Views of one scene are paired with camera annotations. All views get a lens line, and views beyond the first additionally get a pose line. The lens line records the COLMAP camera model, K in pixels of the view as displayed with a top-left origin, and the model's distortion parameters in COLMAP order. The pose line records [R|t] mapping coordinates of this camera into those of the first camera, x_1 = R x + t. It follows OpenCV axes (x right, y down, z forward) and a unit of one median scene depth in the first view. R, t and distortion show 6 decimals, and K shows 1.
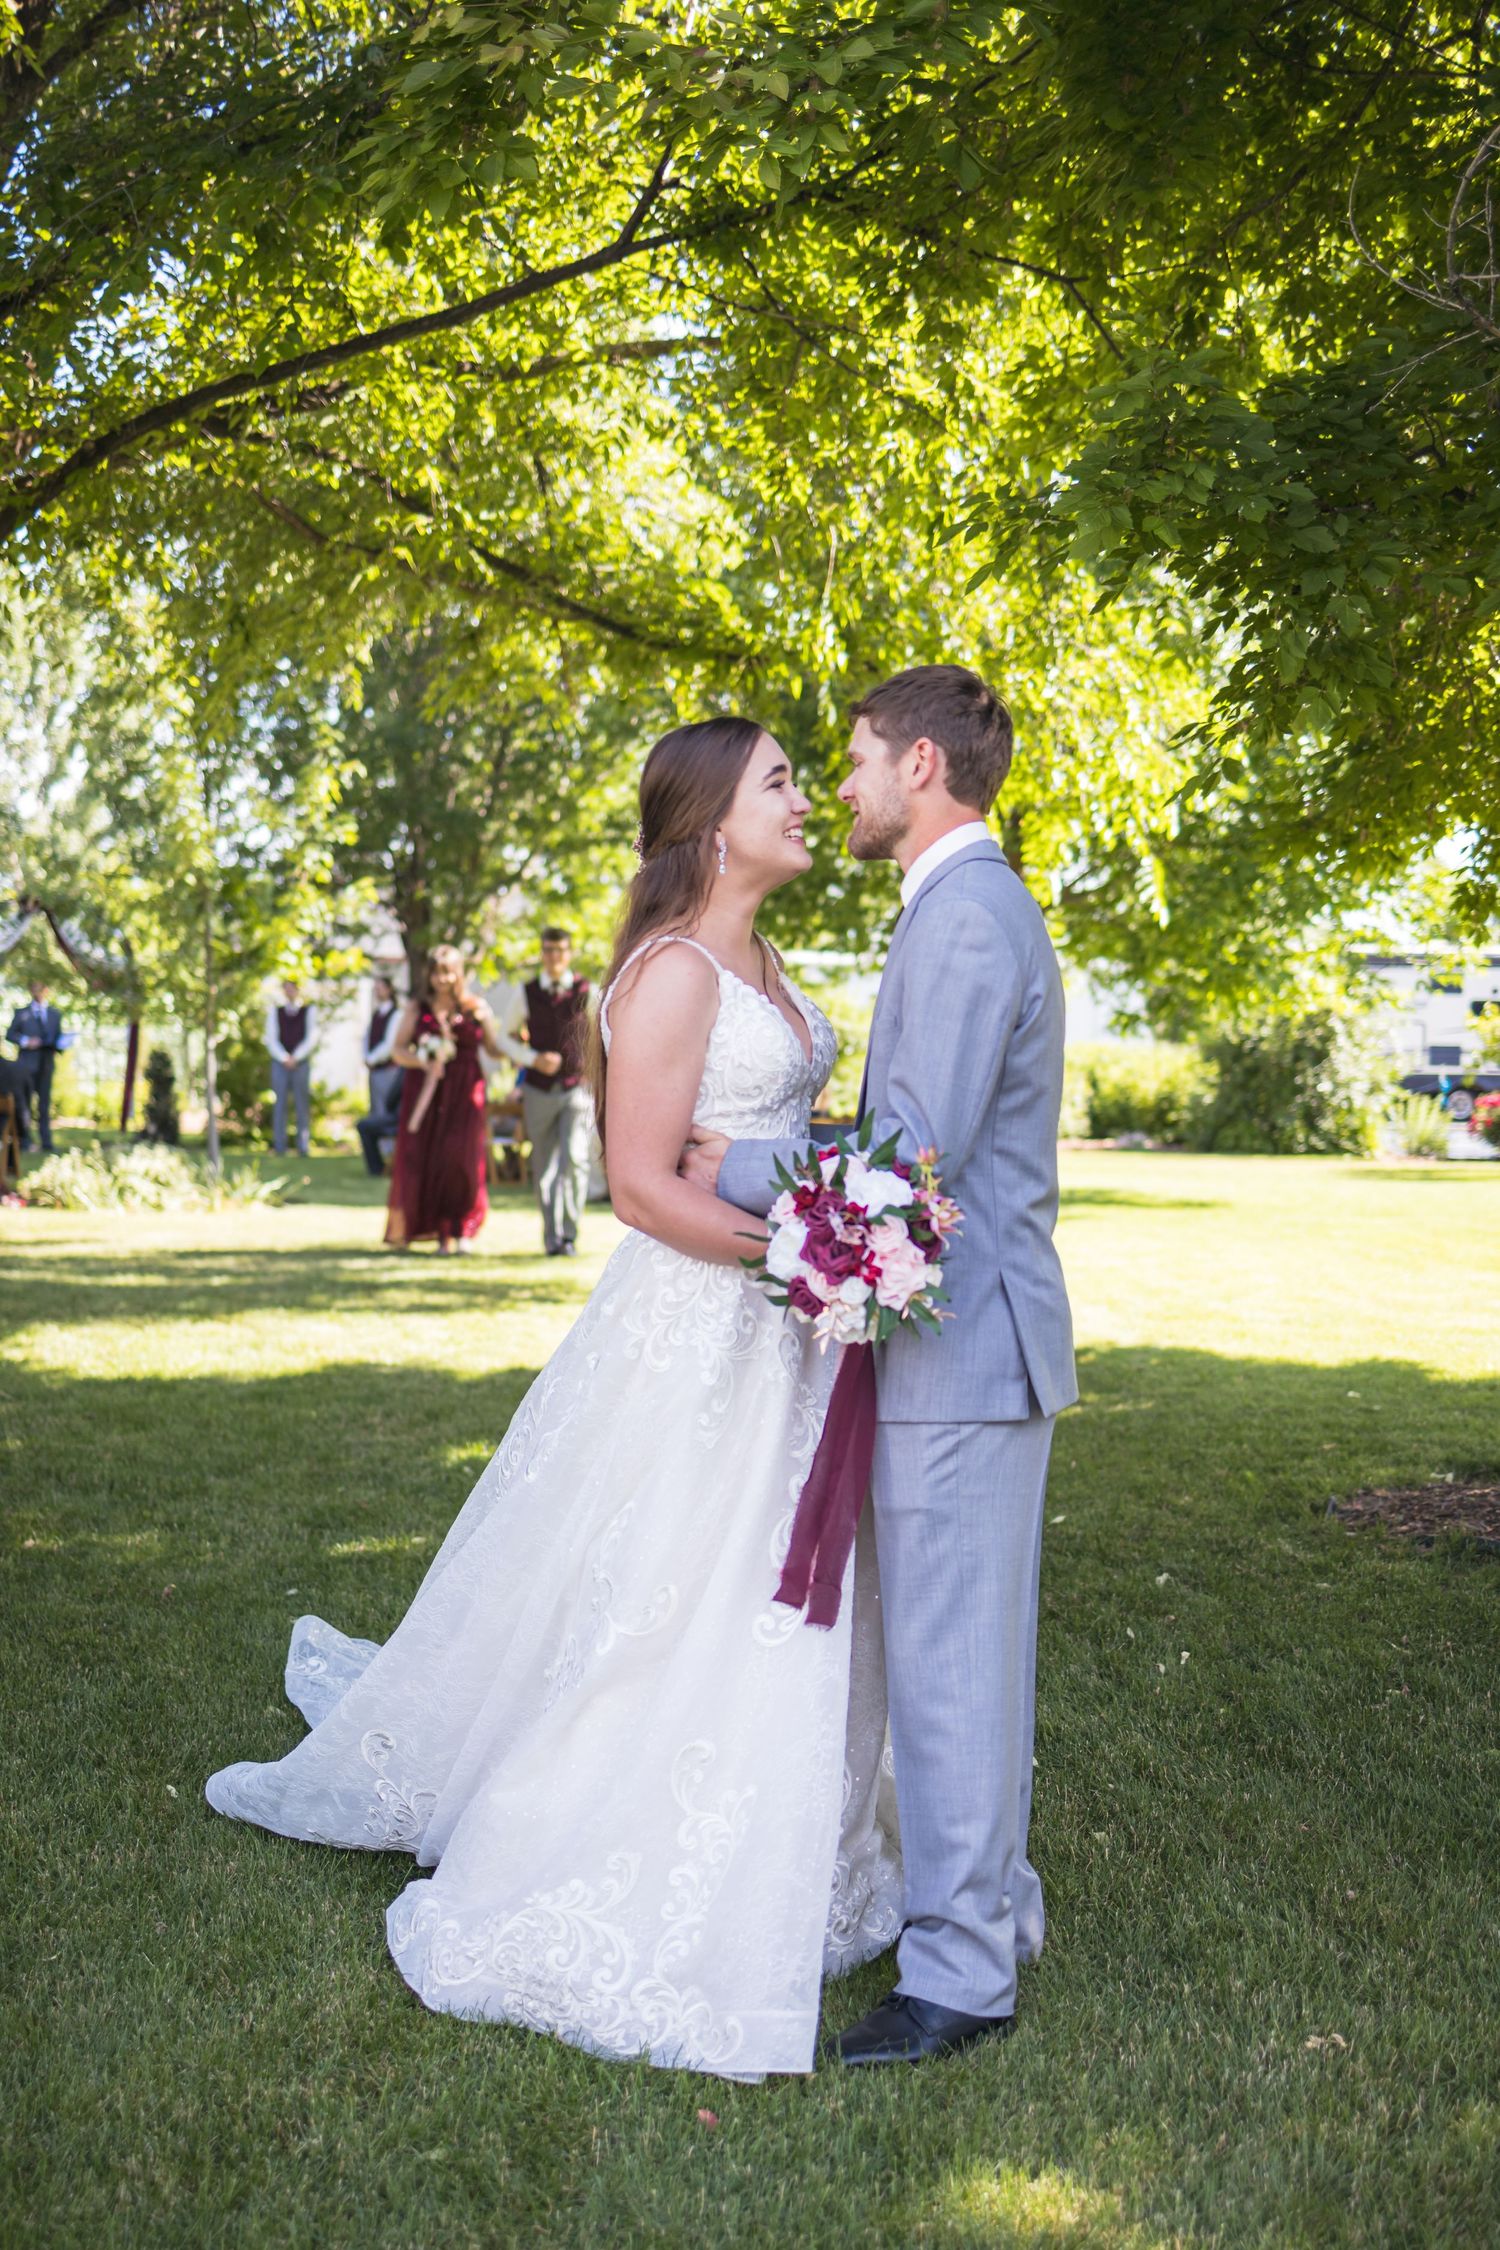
lens RADIAL K [[2309.9, 0, 748.7], [0, 2309.9, 1357.6], [0, 0, 1]] dist [-0.072480, 0.014304]
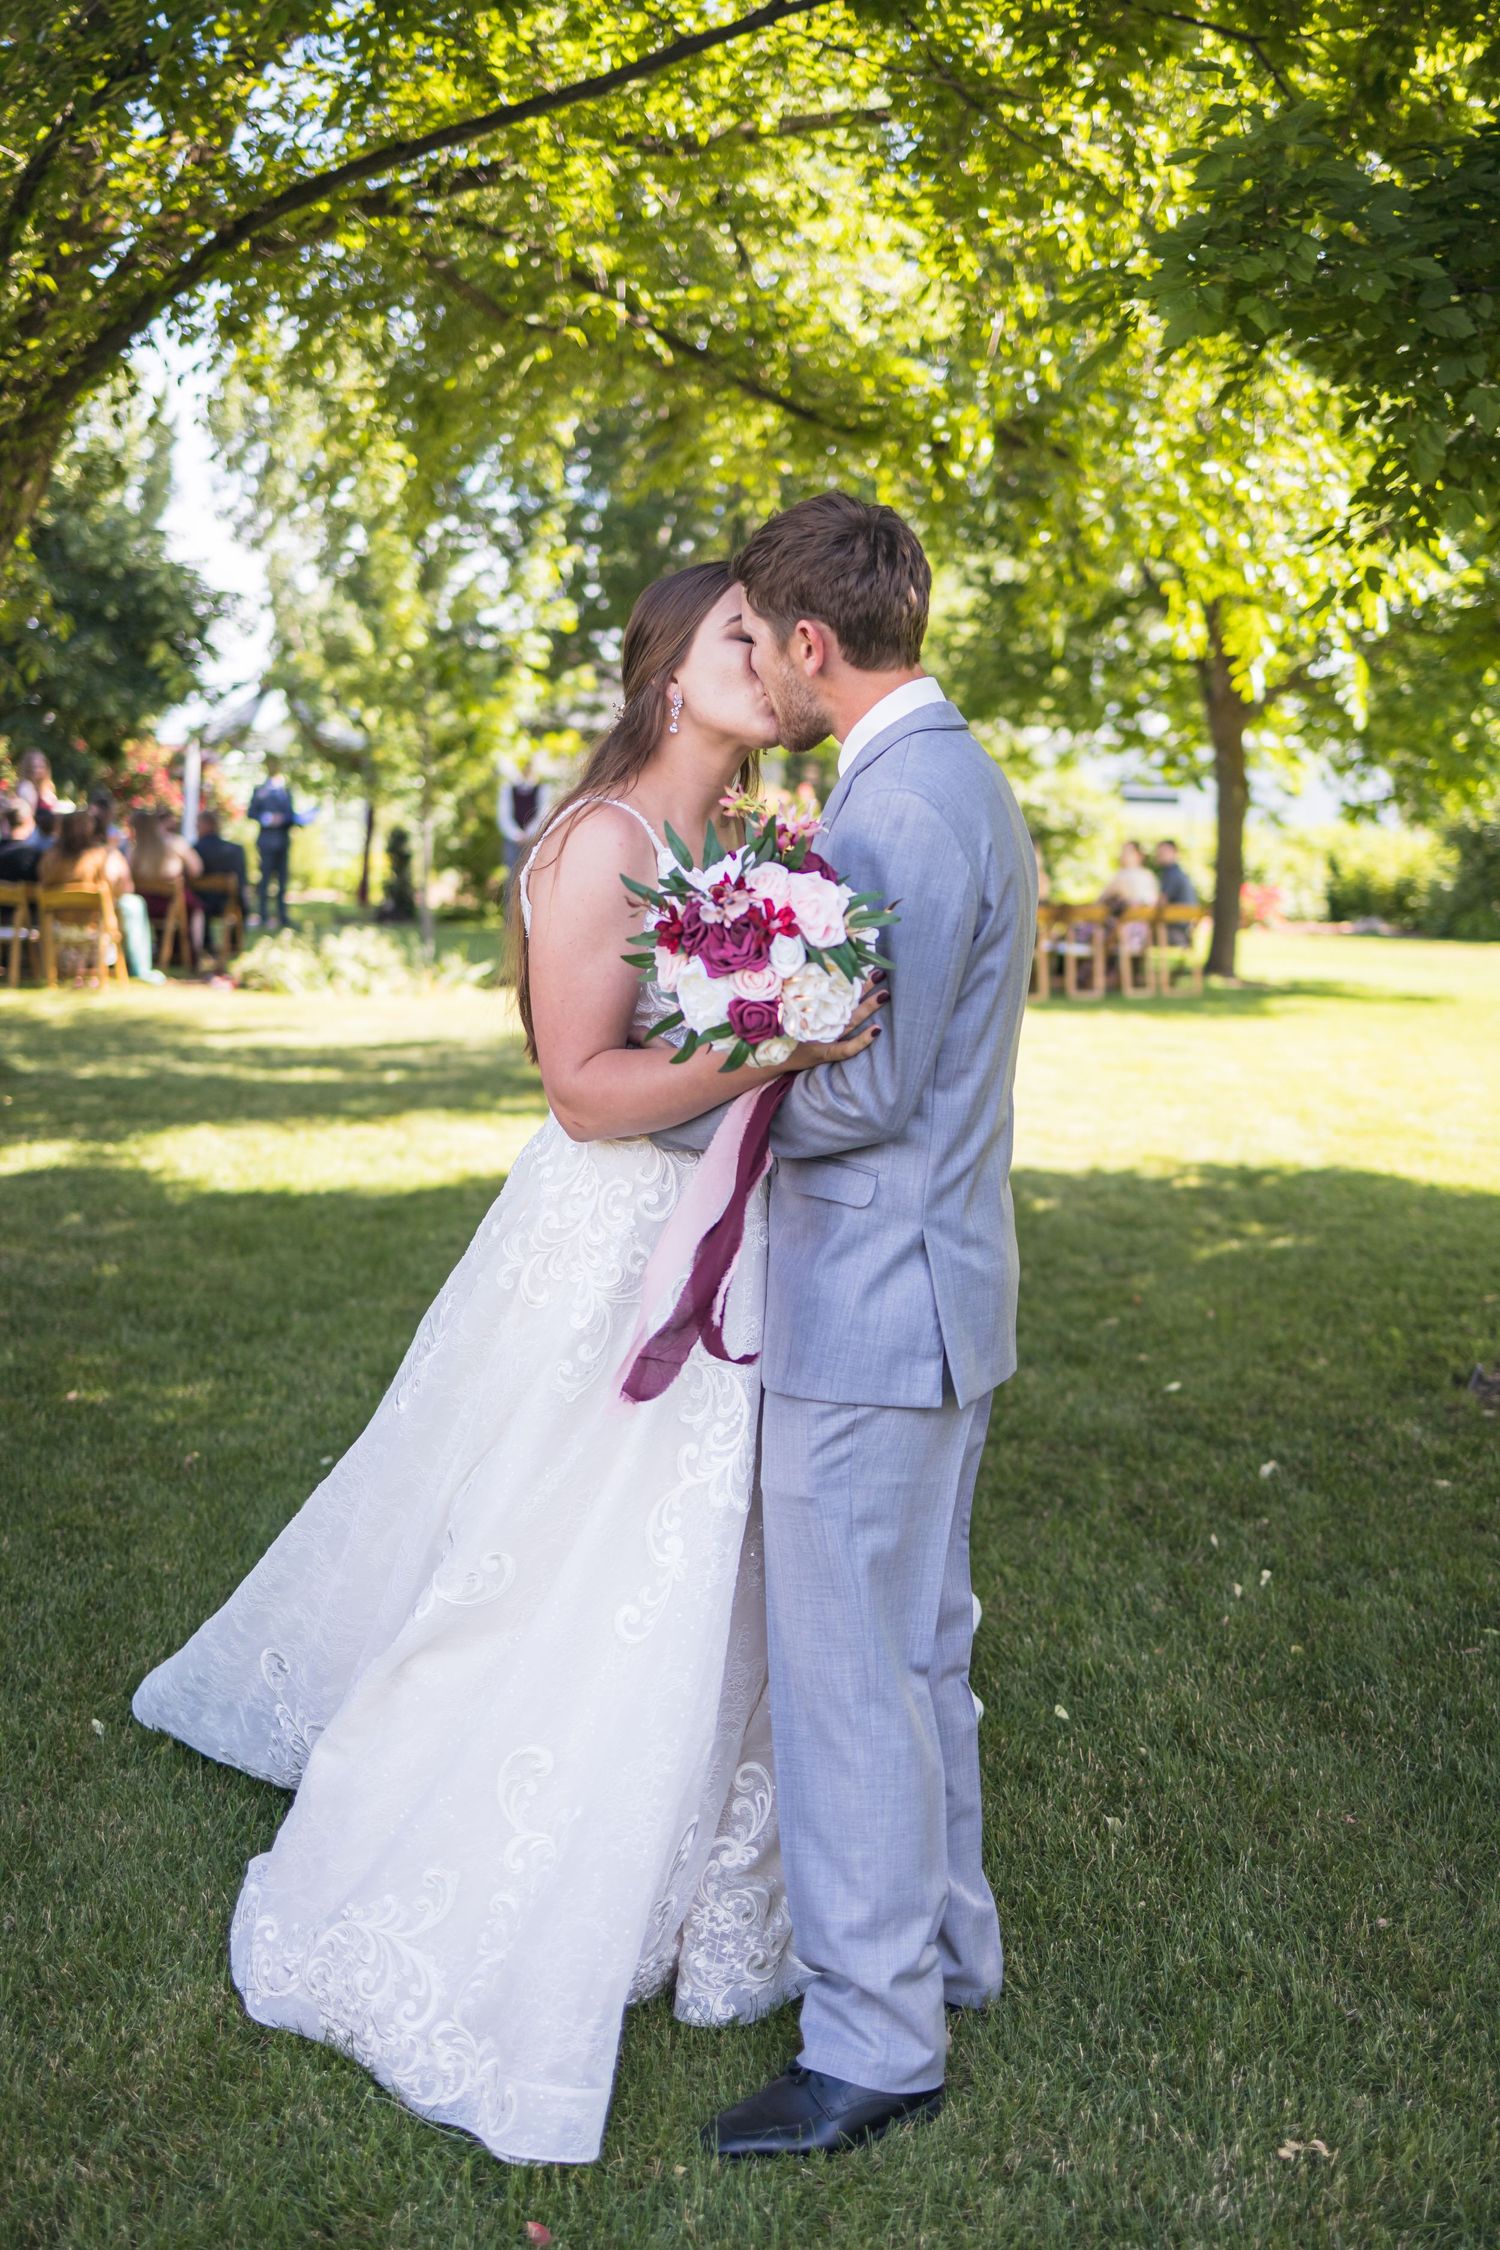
lens RADIAL K [[2250.5, 0, 860.0], [0, 2250.5, 1199.0], [0, 0, 1]] dist [-0.056483, -0.009869]
pose [[0.997832, 0.020553, -0.062517, 0.031934], [-0.018433, 0.999241, 0.034306, -0.017552], [0.063175, -0.033079, 0.997454, 0.045090]]
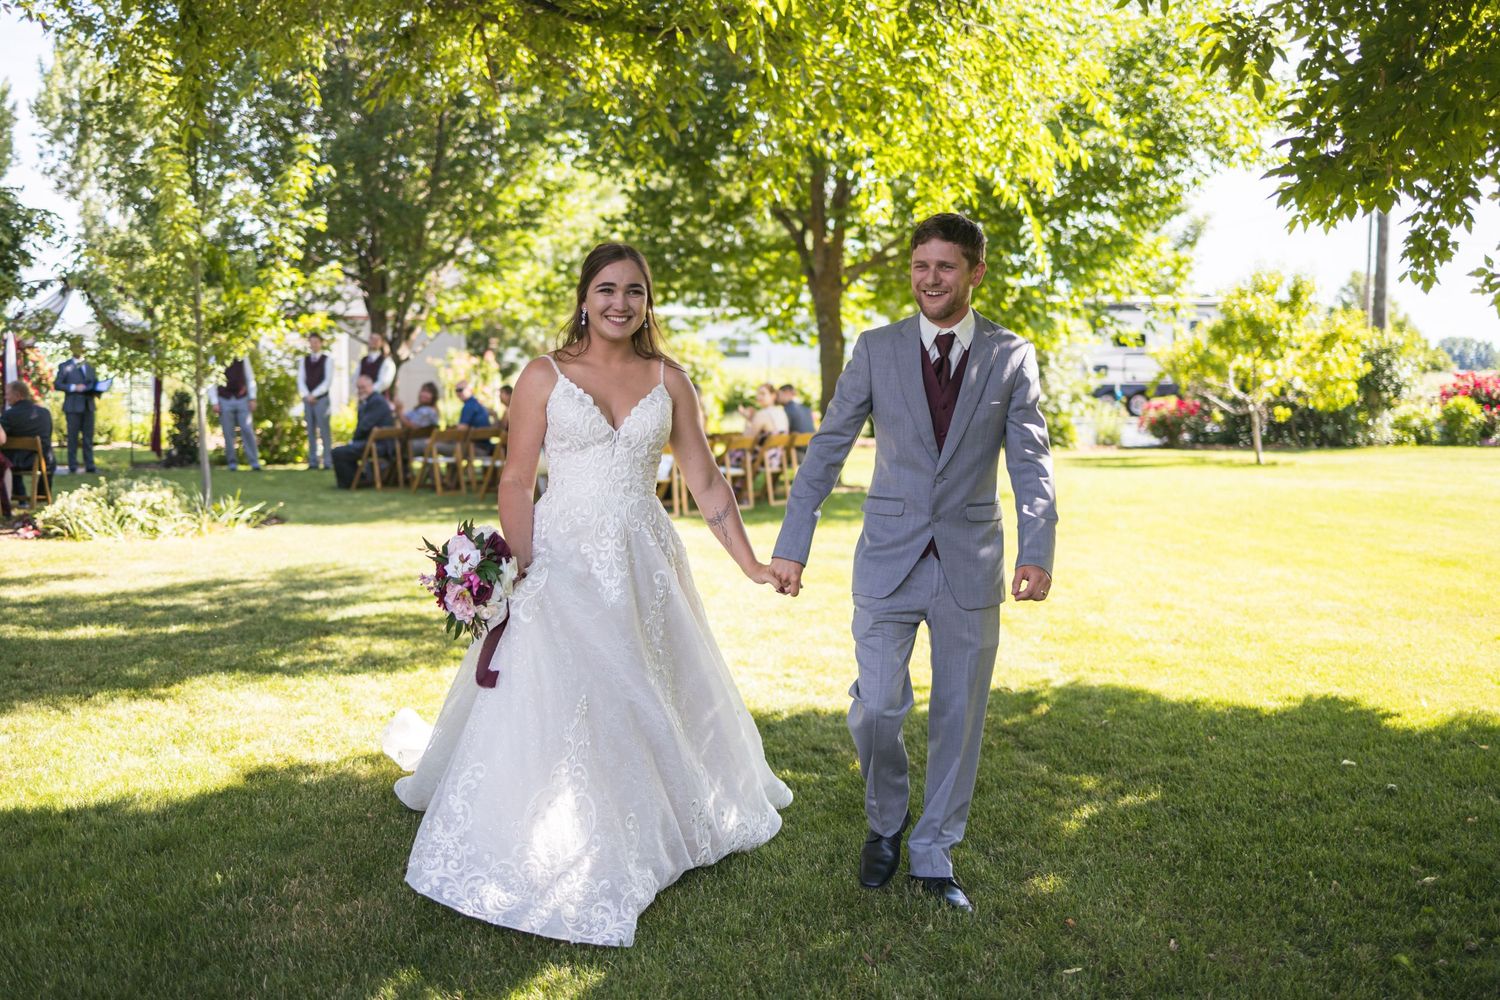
lens RADIAL K [[1541.5, 0, 720.5], [0, 1541.5, 560.9], [0, 0, 1]] dist [-0.084676, 0.020224]
pose [[0.997270, -0.026900, 0.068772, -0.029417], [0.027649, 0.999568, -0.009962, -0.048968], [-0.068475, 0.011836, 0.997583, 0.280177]]
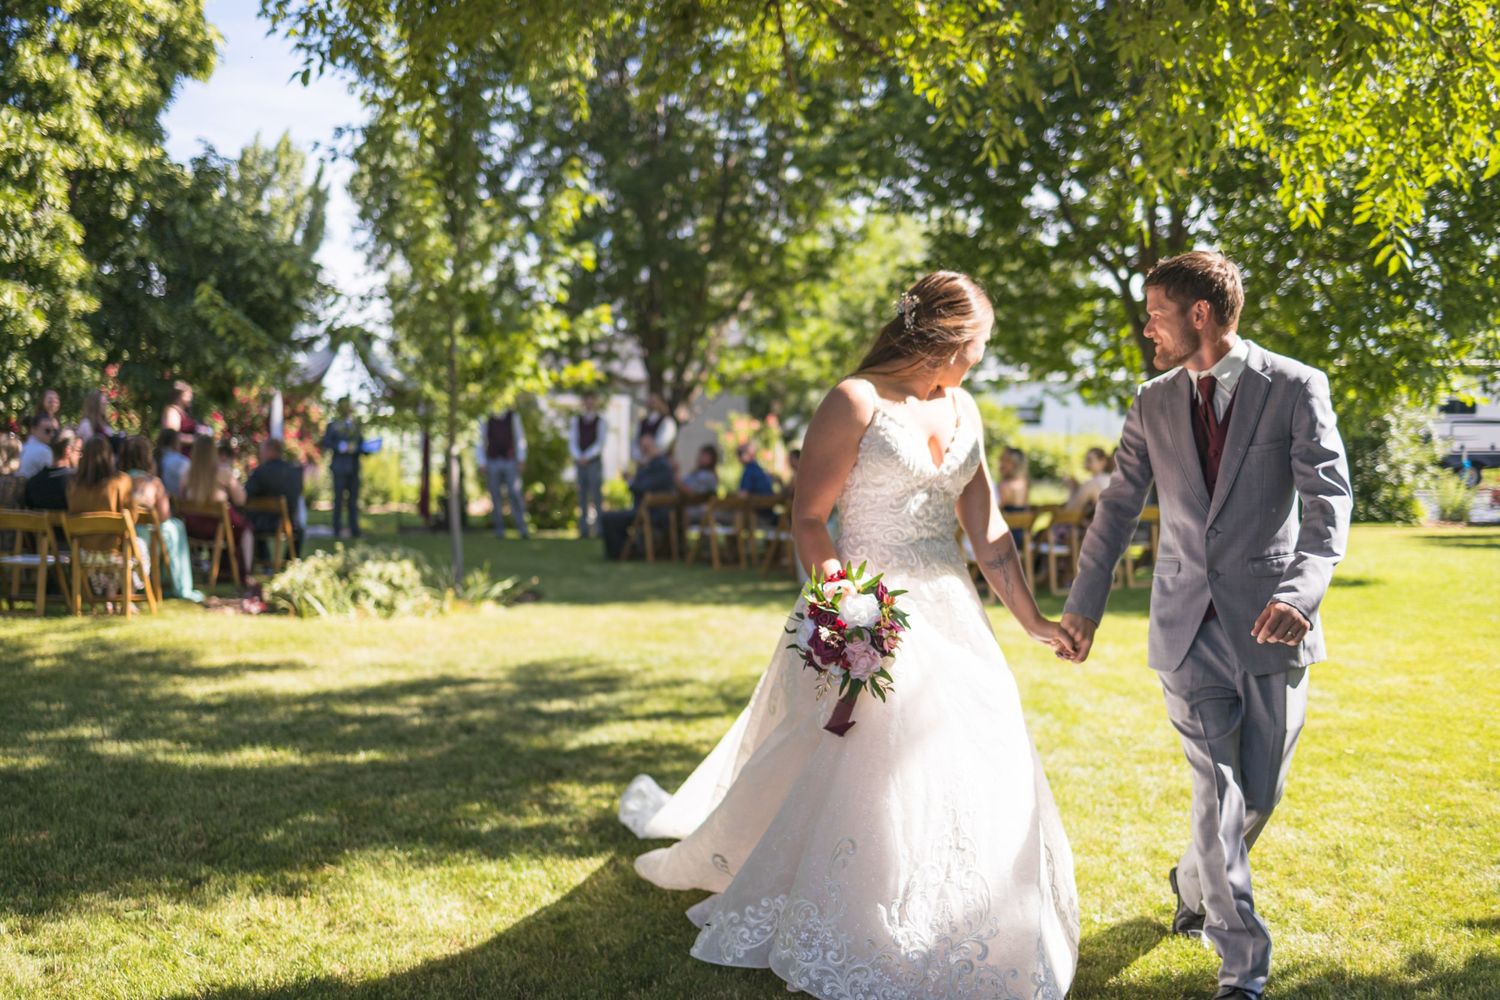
lens RADIAL K [[1539.9, 0, 703.7], [0, 1539.9, 500.5], [0, 0, 1]] dist [-0.072480, 0.014304]
pose [[0.992904, -0.009671, -0.118521, -0.049734], [-0.001664, 0.995459, -0.095173, -0.068727], [0.118903, 0.094695, 0.988380, 0.466422]]
